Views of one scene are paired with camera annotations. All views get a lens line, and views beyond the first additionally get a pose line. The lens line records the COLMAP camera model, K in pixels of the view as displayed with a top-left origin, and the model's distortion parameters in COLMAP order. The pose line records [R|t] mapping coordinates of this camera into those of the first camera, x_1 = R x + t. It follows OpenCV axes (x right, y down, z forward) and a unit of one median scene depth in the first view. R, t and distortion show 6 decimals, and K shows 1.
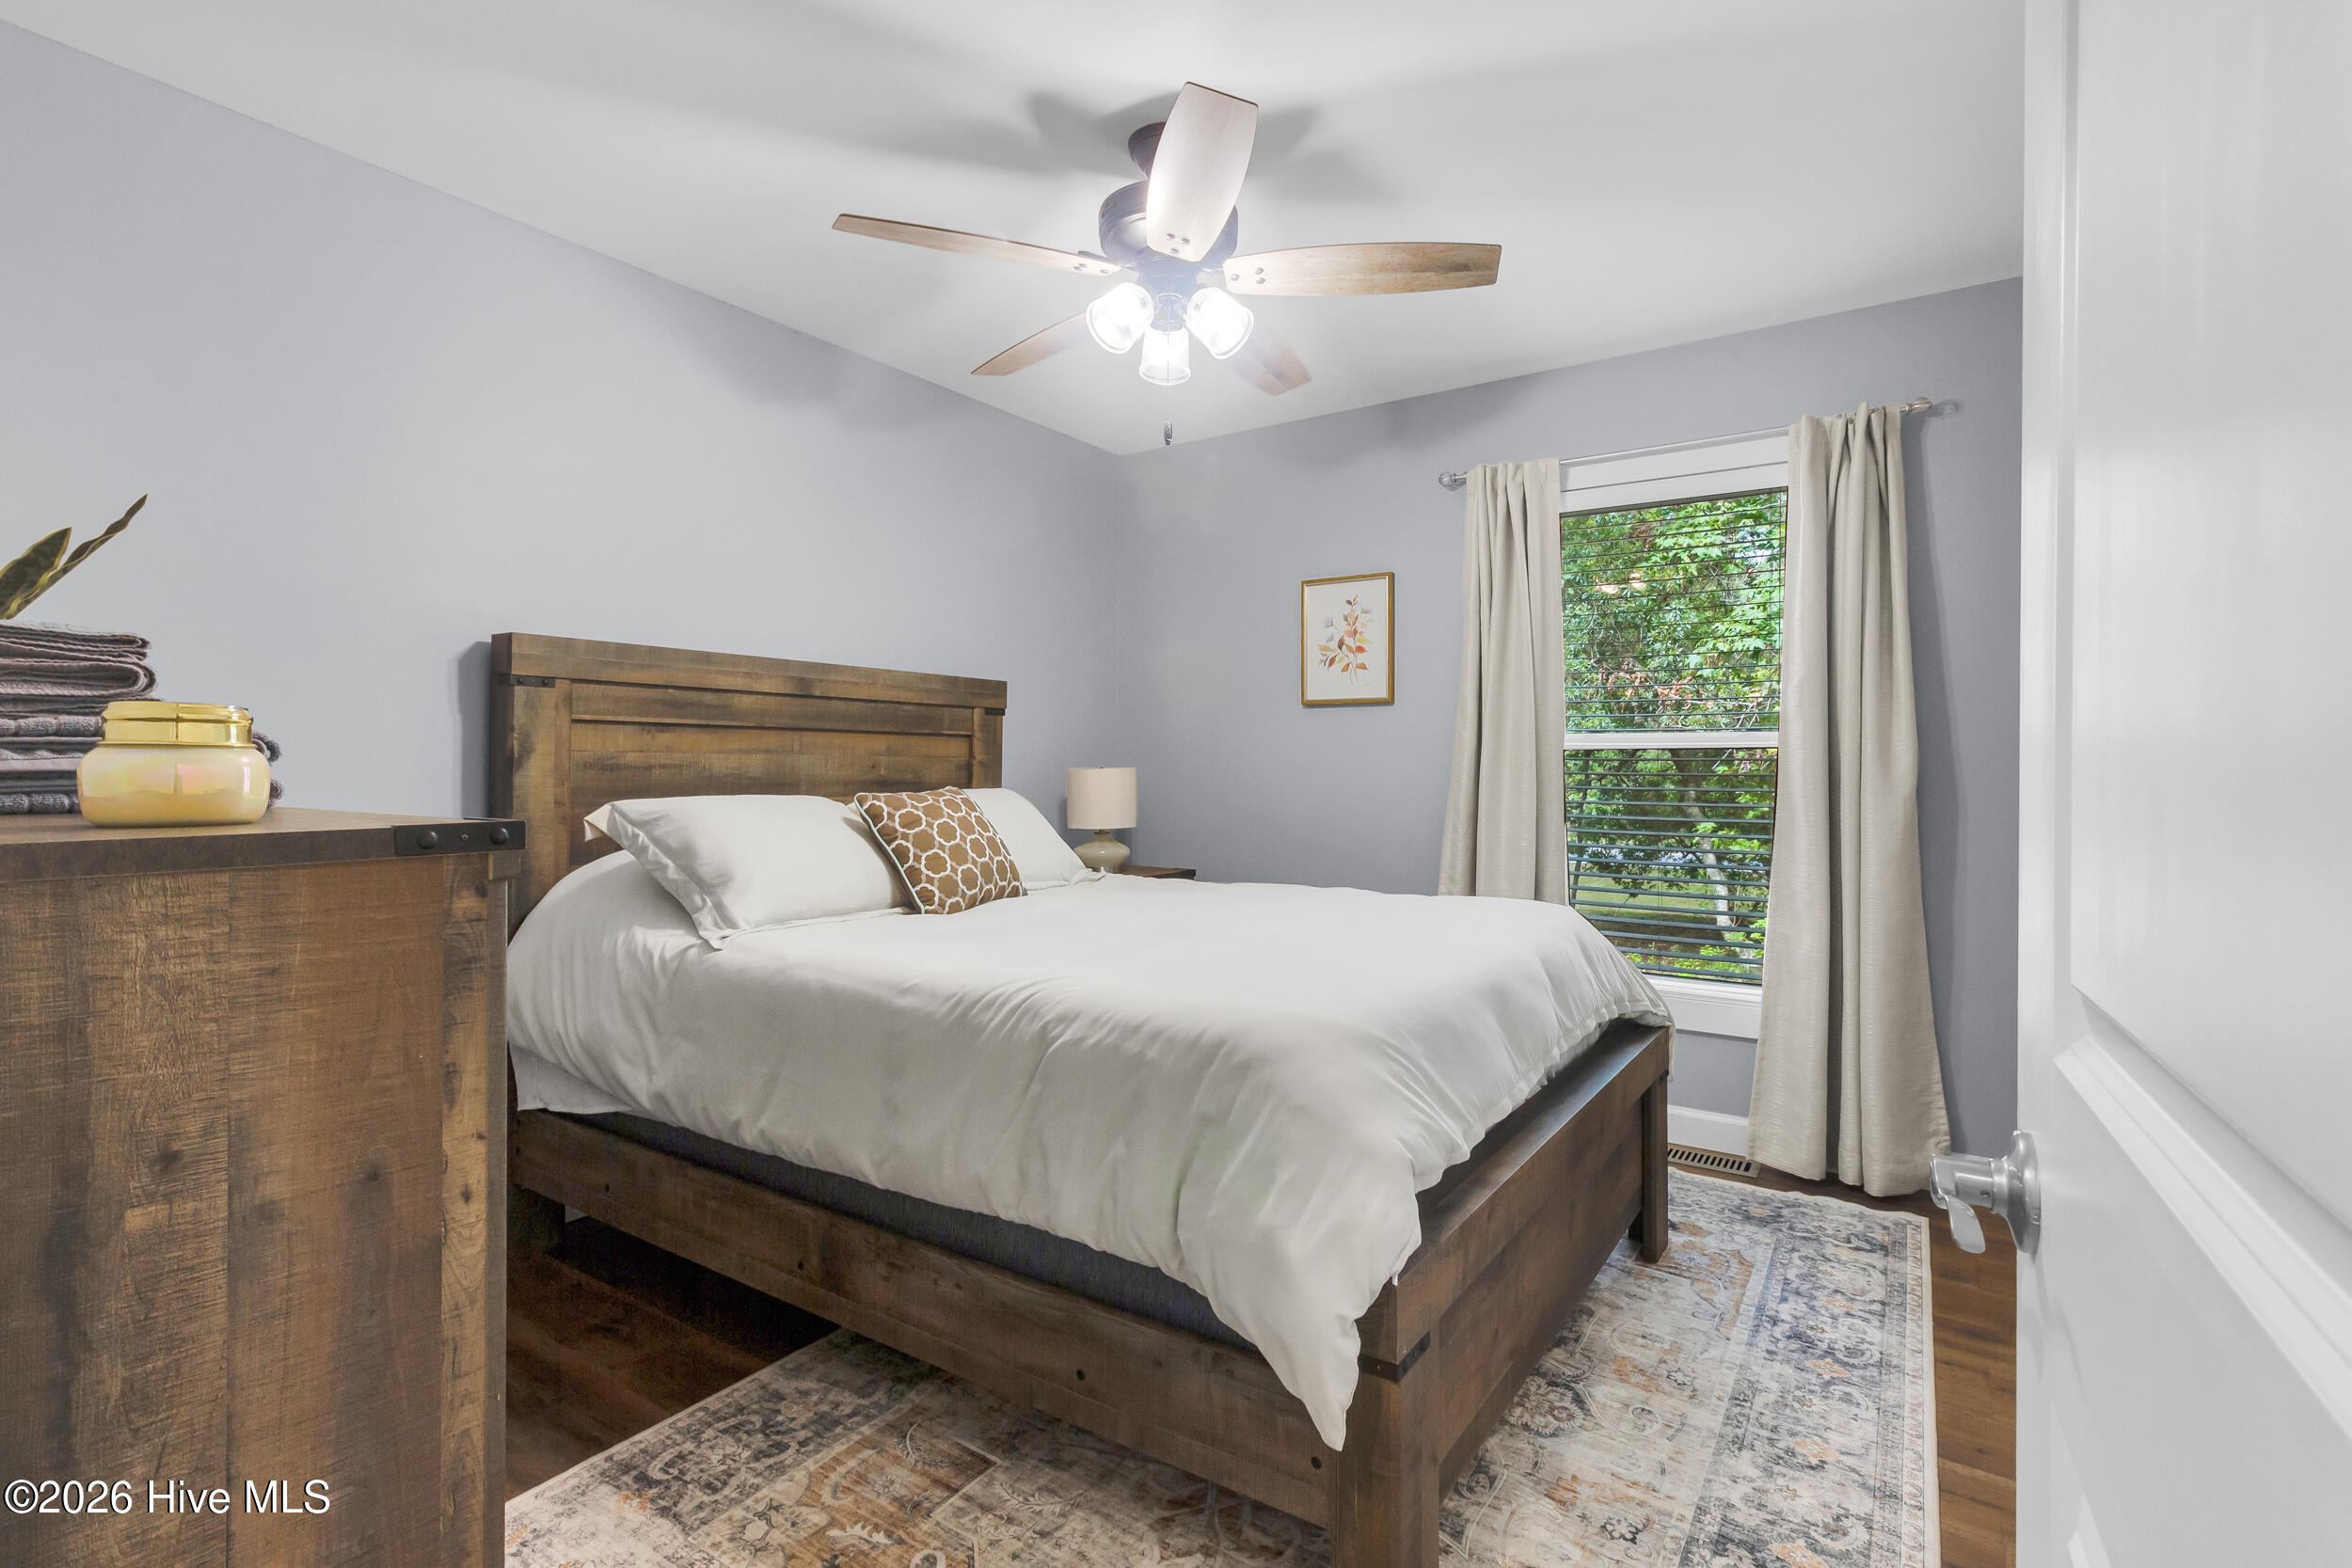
lens RADIAL K [[1132.3, 0, 1182.9], [0, 1132.3, 782.8], [0, 0, 1]] dist [0.001145, 0.000058]
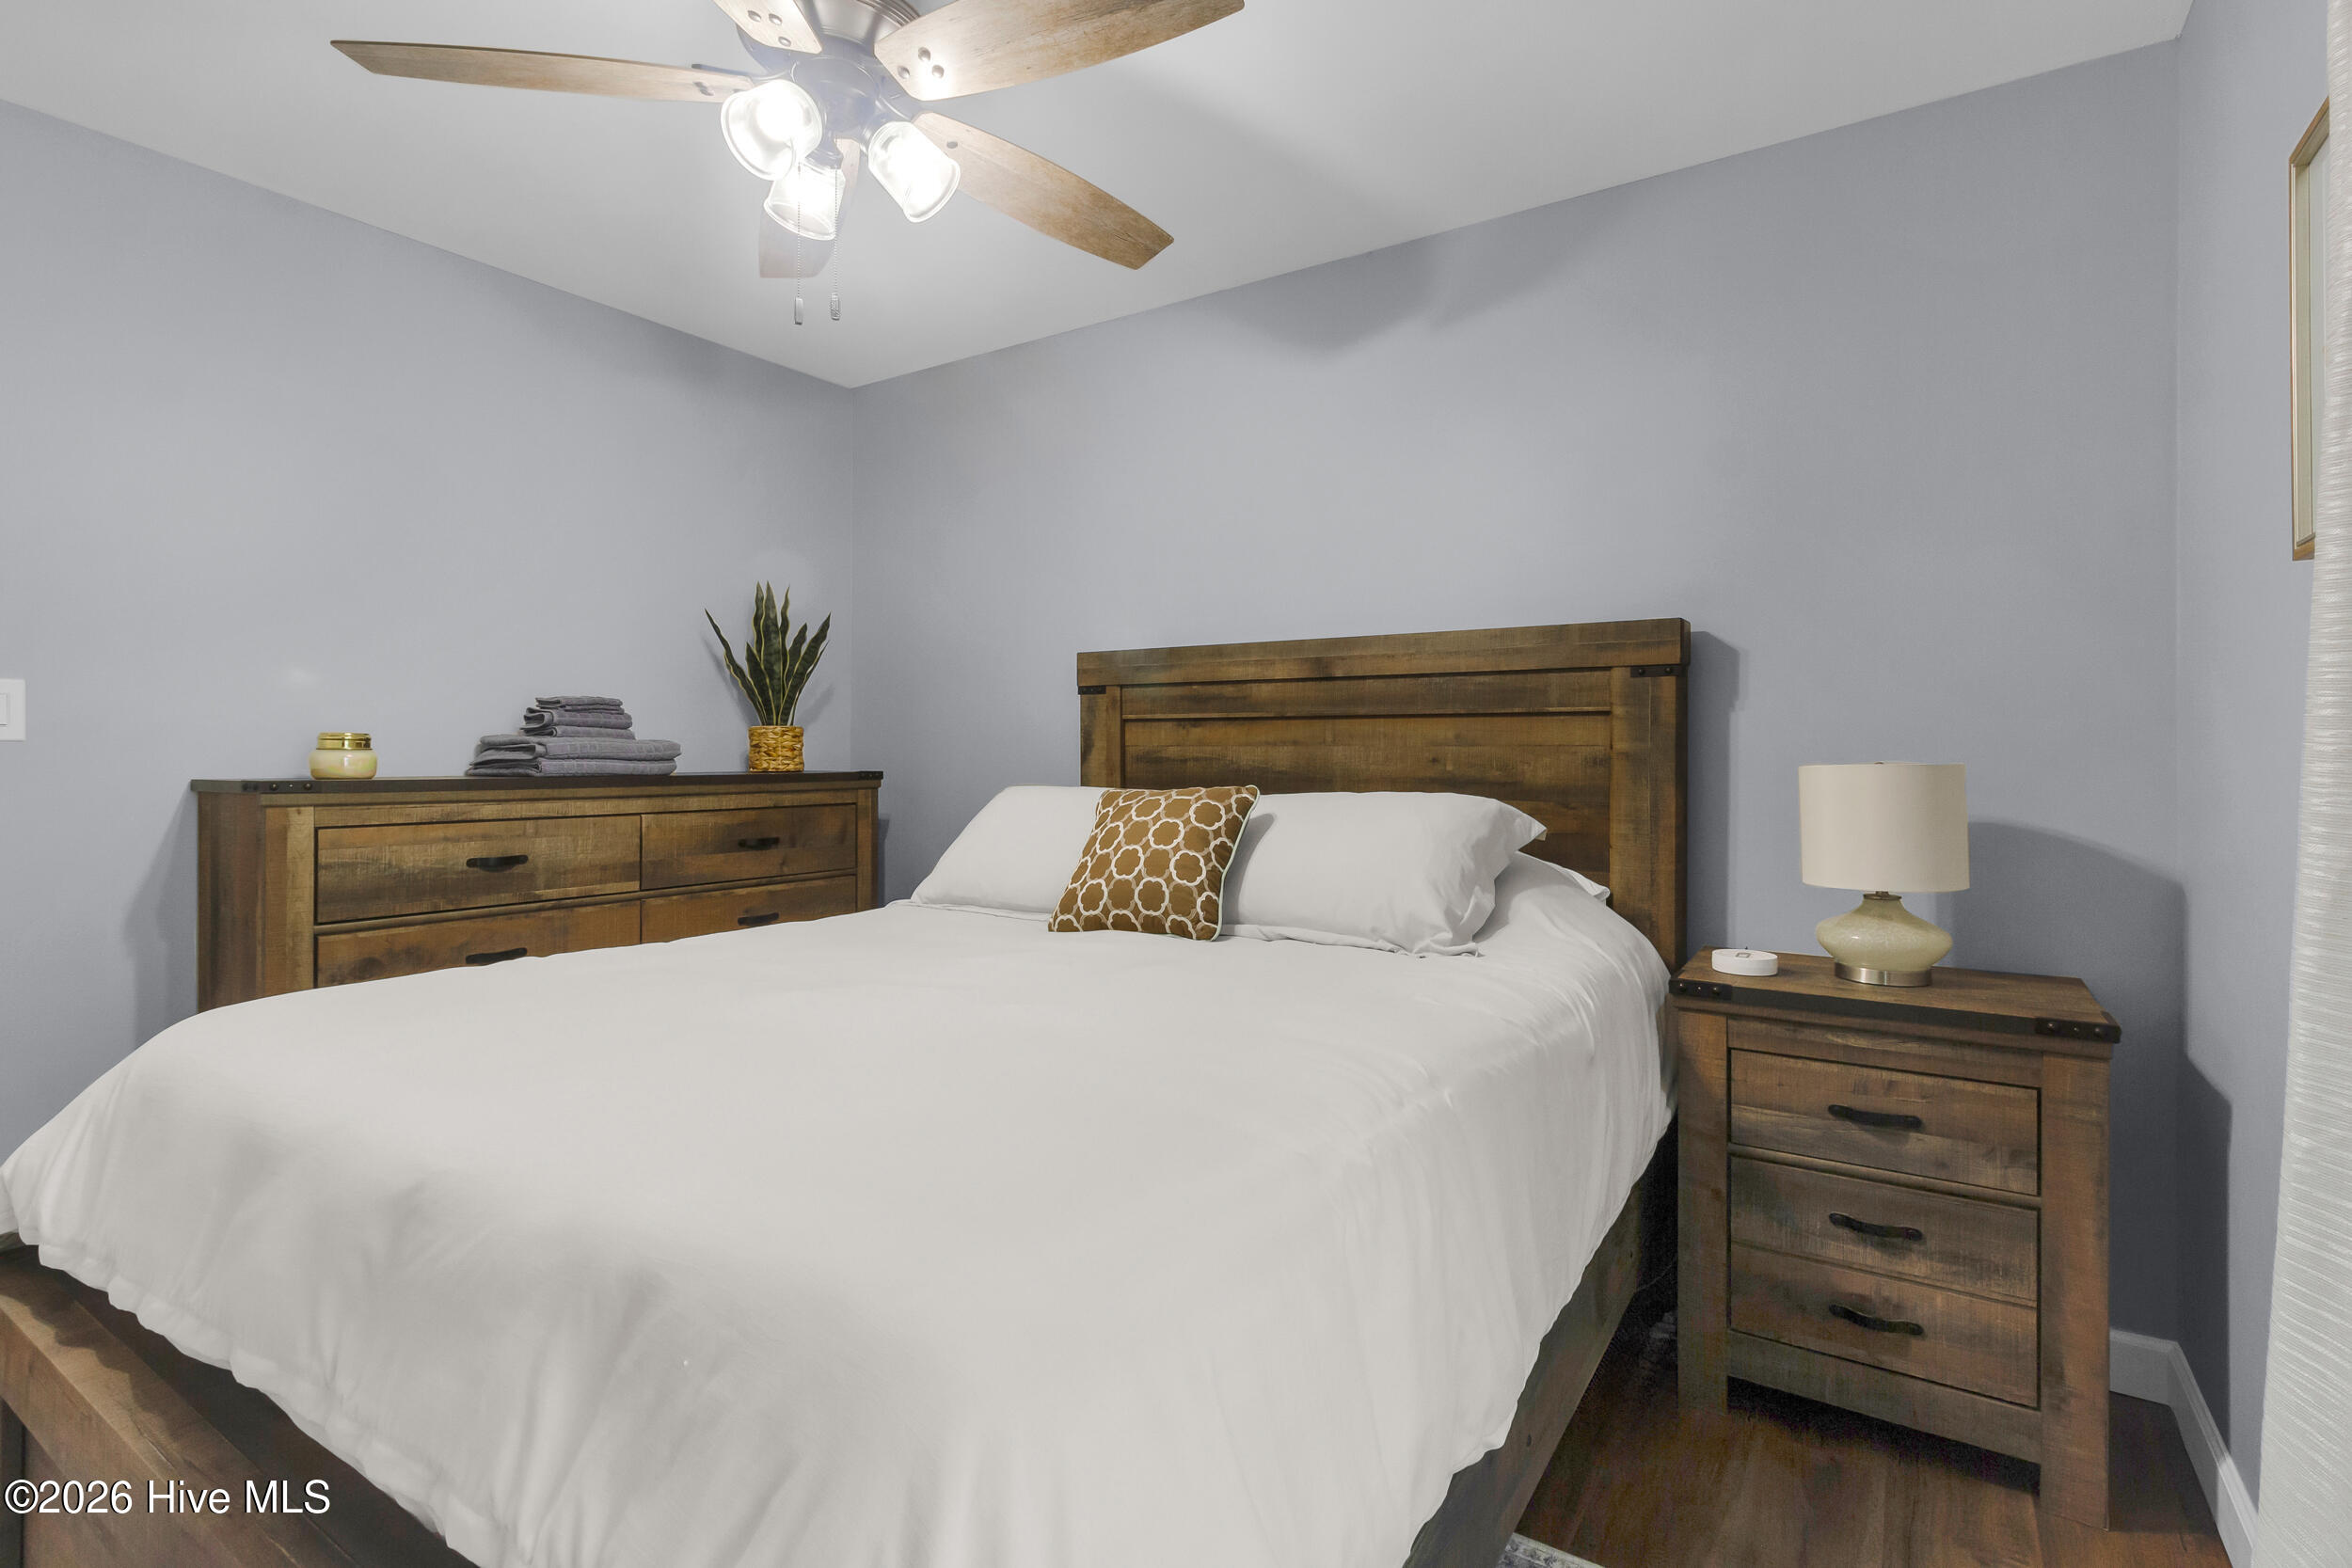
lens RADIAL K [[1132.3, 0, 1185.1], [0, 1132.3, 761.1], [0, 0, 1]] dist [0.001145, 0.000058]
pose [[-0.005788, 0.000780, -0.999983, 0.551521], [-0.017856, 0.999840, 0.000883, -0.012872], [0.999824, 0.017861, -0.005773, 0.933244]]
